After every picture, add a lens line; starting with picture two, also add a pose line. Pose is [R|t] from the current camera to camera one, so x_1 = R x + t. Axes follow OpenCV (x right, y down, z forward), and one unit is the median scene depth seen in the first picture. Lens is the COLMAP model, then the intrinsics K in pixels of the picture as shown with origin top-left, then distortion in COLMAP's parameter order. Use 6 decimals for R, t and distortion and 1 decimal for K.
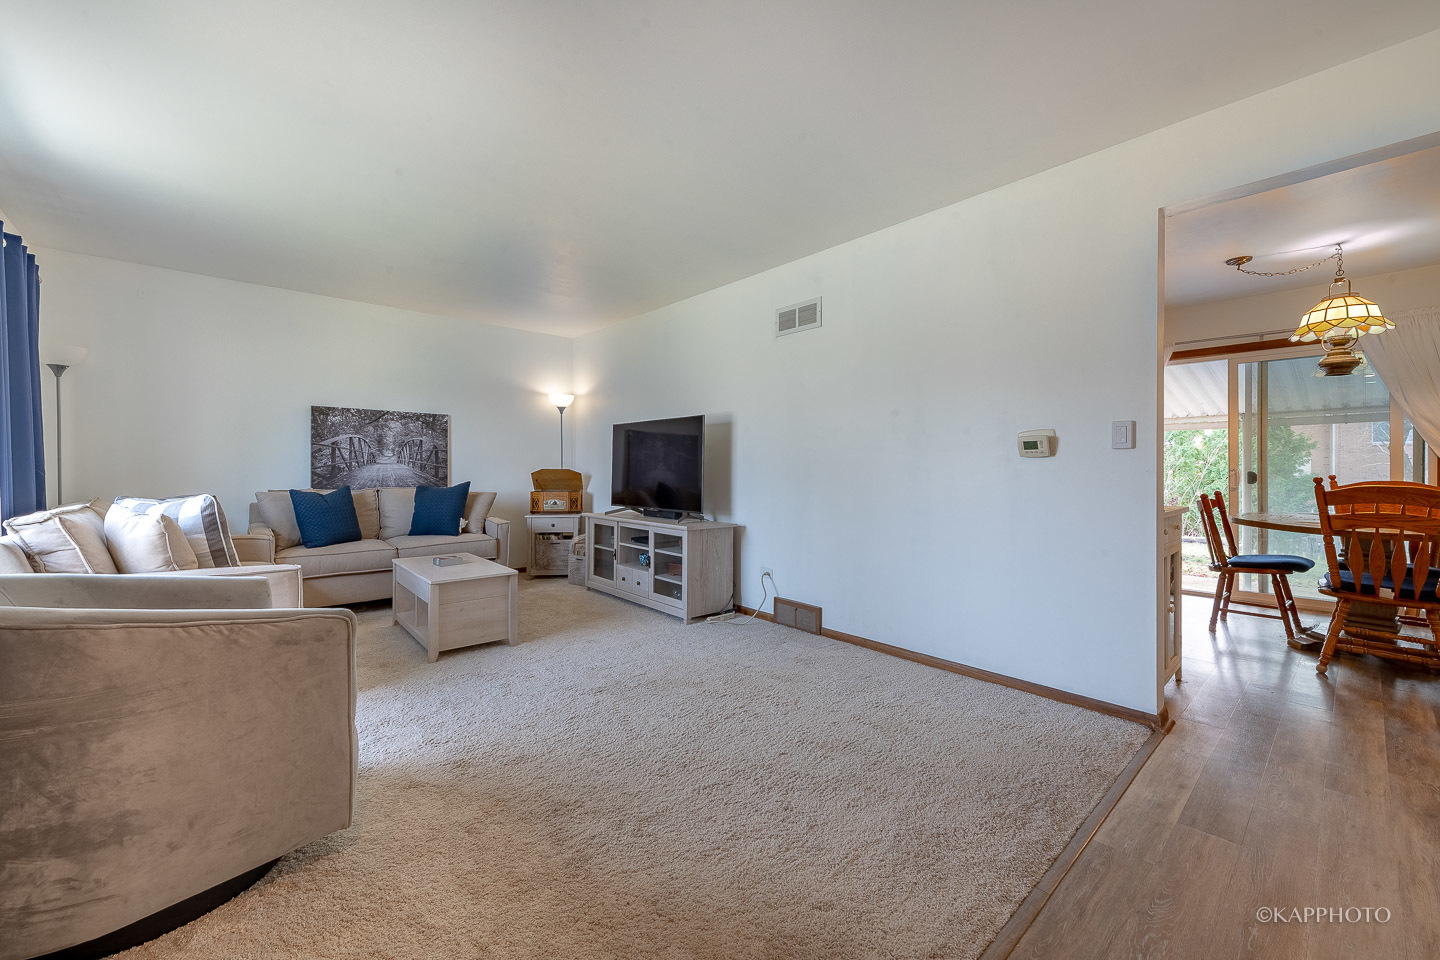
lens RADIAL K [[598.5, 0, 757.2], [0, 598.5, 468.2], [0, 0, 1]] dist [0.014802, -0.000330]
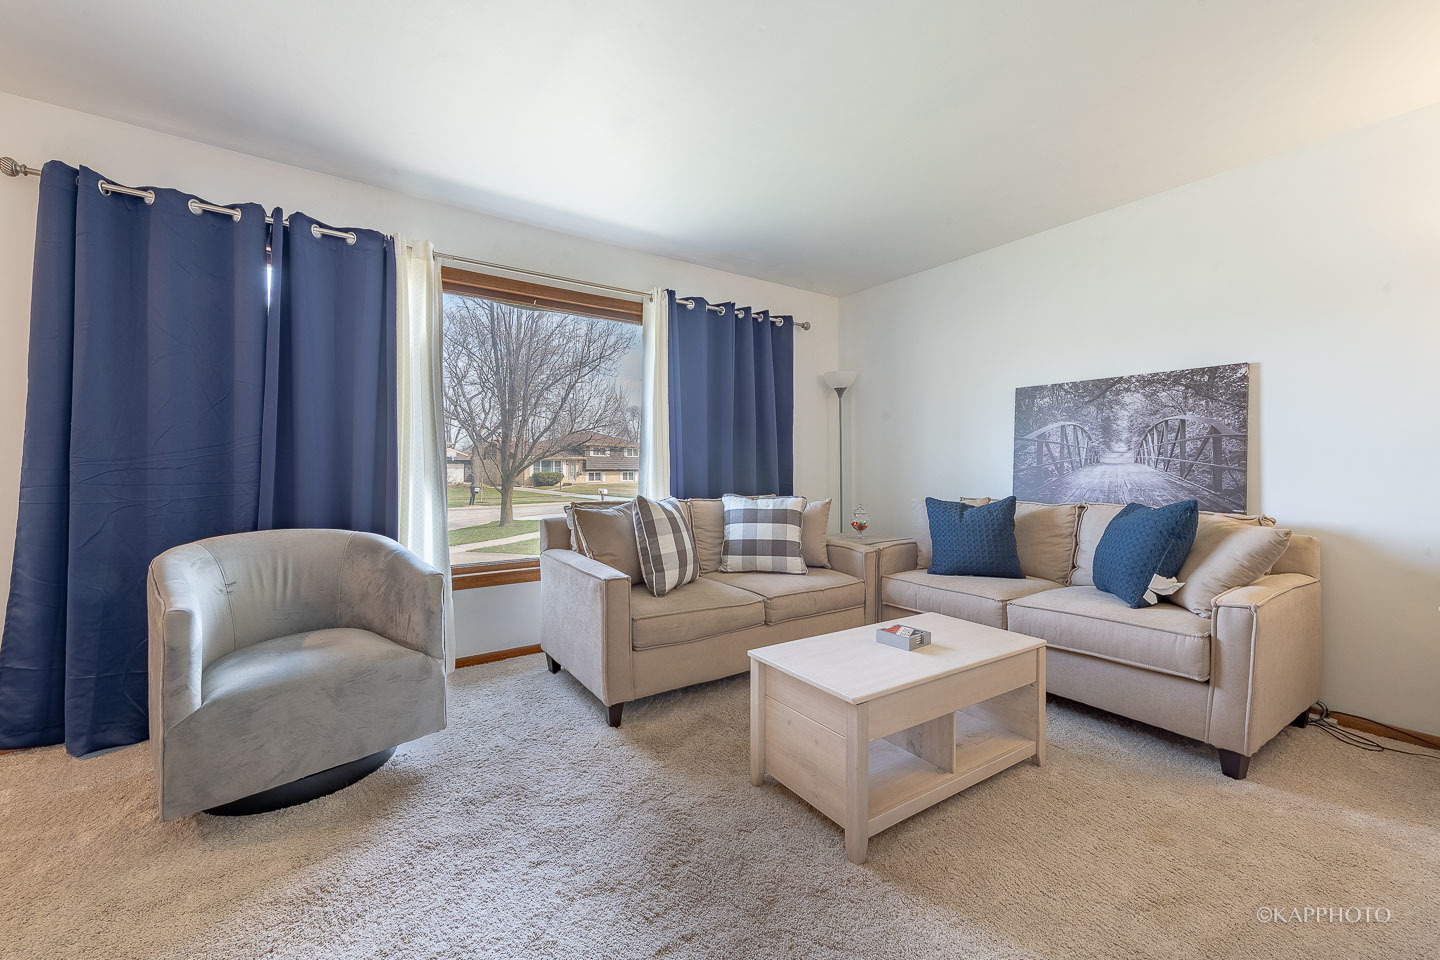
lens RADIAL K [[575.4, 0, 717.4], [0, 575.4, 464.0], [0, 0, 1]] dist [0.020252, -0.006343]
pose [[-0.196892, -0.013031, -0.980339, 0.040845], [-0.002086, 0.999915, -0.012873, 0.000884], [0.980423, -0.000490, -0.196903, 0.773699]]
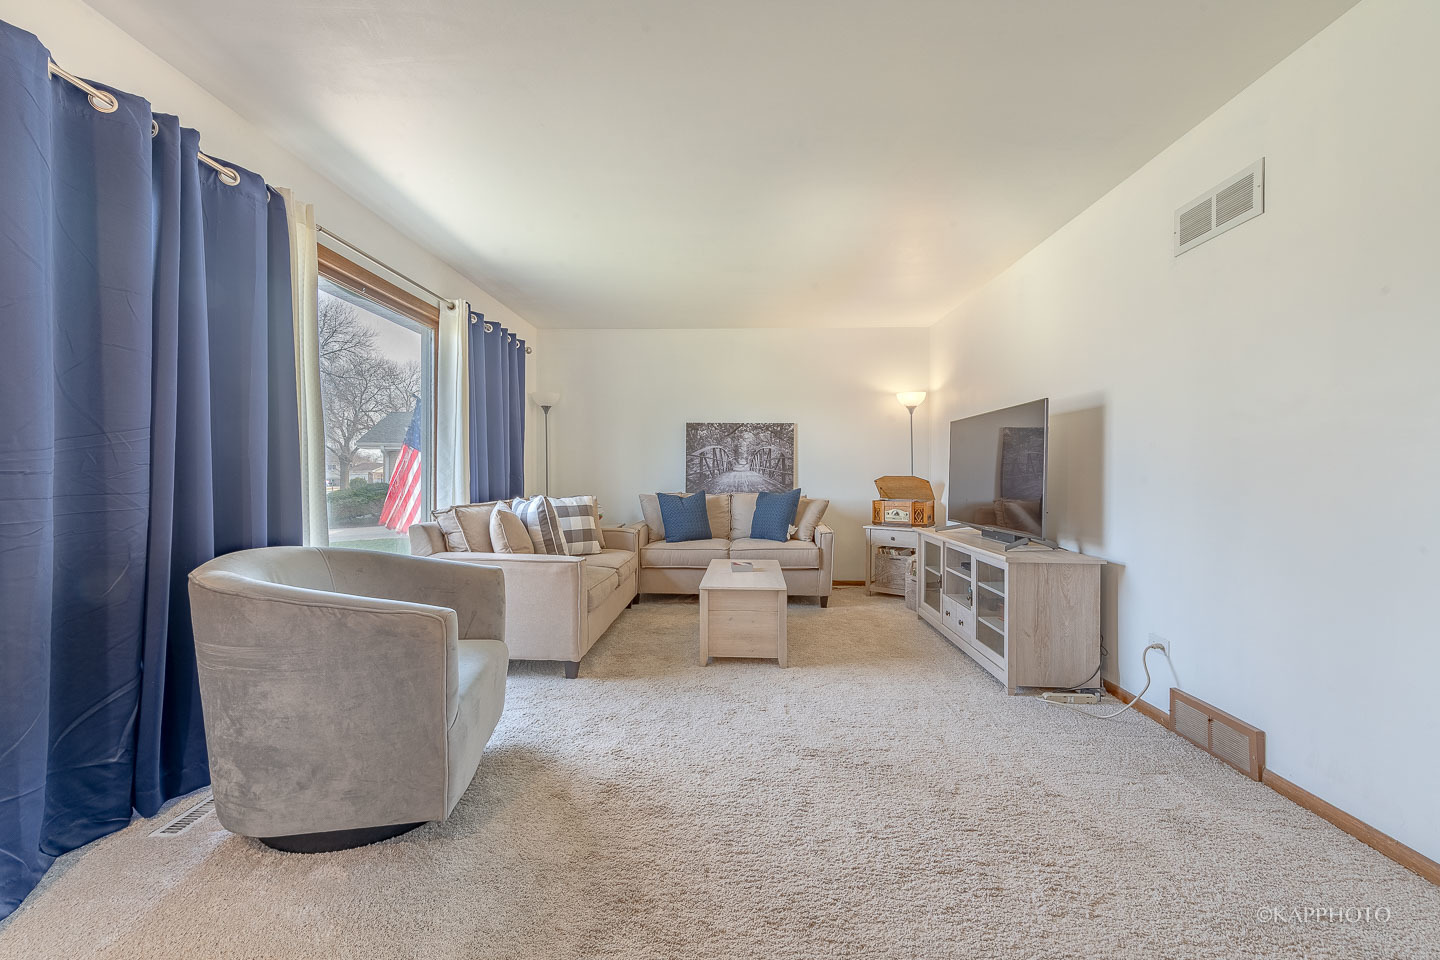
lens RADIAL K [[590.2, 0, 707.9], [0, 590.2, 475.7], [0, 0, 1]] dist [0.022117, -0.006893]
pose [[0.685233, -0.000100, -0.728324, 0.138575], [0.000267, 1.000000, 0.000113, 0.000803], [0.728324, -0.000272, 0.685233, 0.231578]]
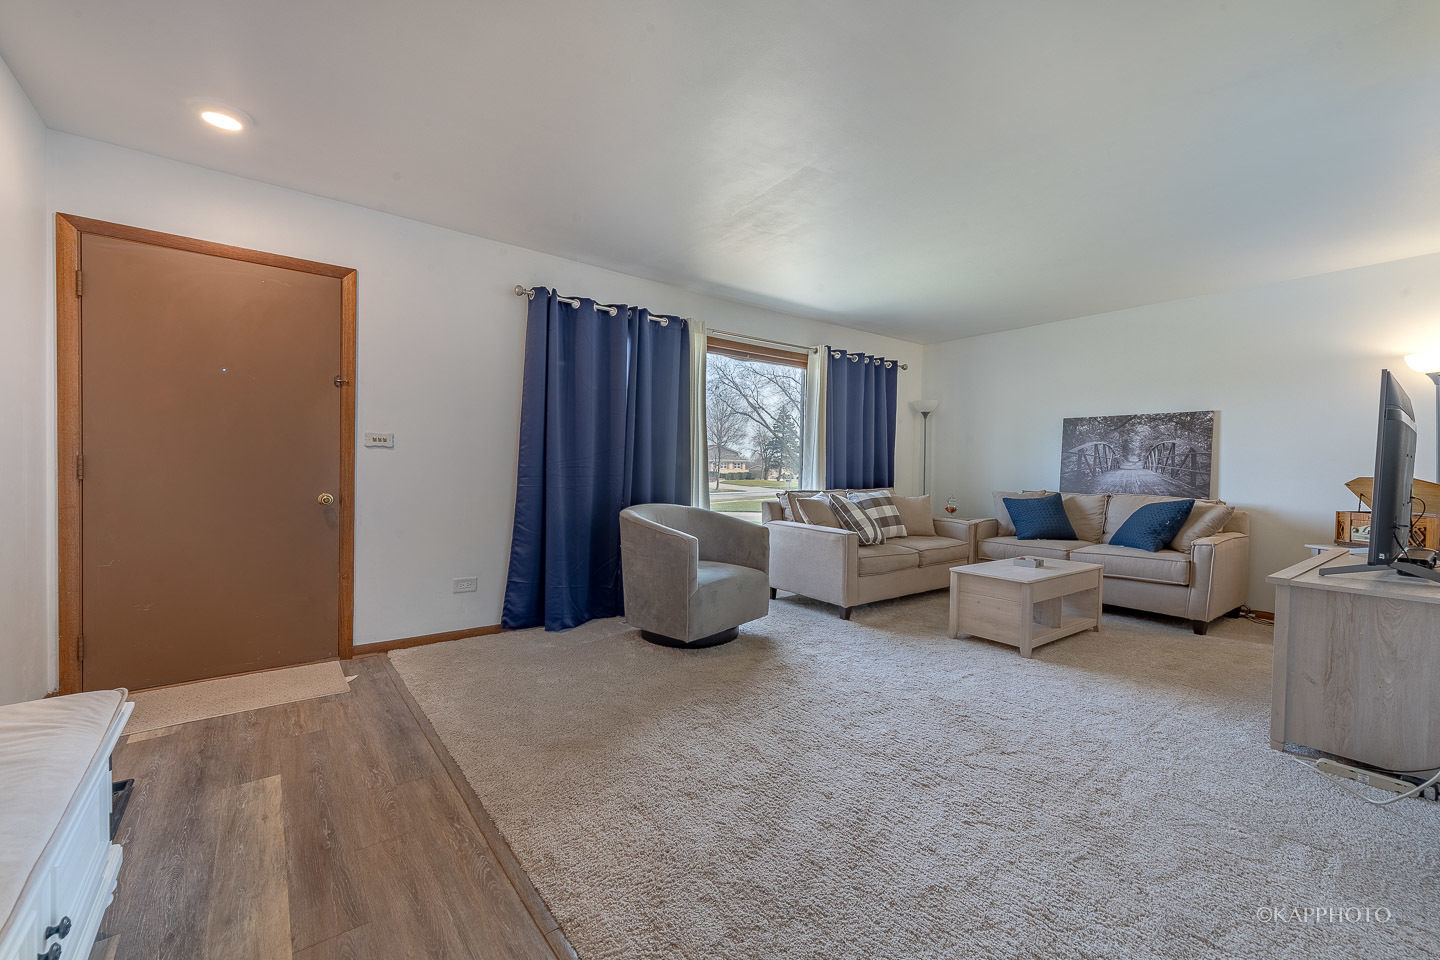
lens RADIAL K [[595.3, 0, 700.4], [0, 595.3, 480.2], [0, 0, 1]] dist [0.025334, -0.006599]
pose [[-0.151351, 0.014049, -0.988380, 0.484208], [-0.012021, 0.999799, 0.016052, 0.002846], [0.988407, 0.014310, -0.151152, 0.493676]]
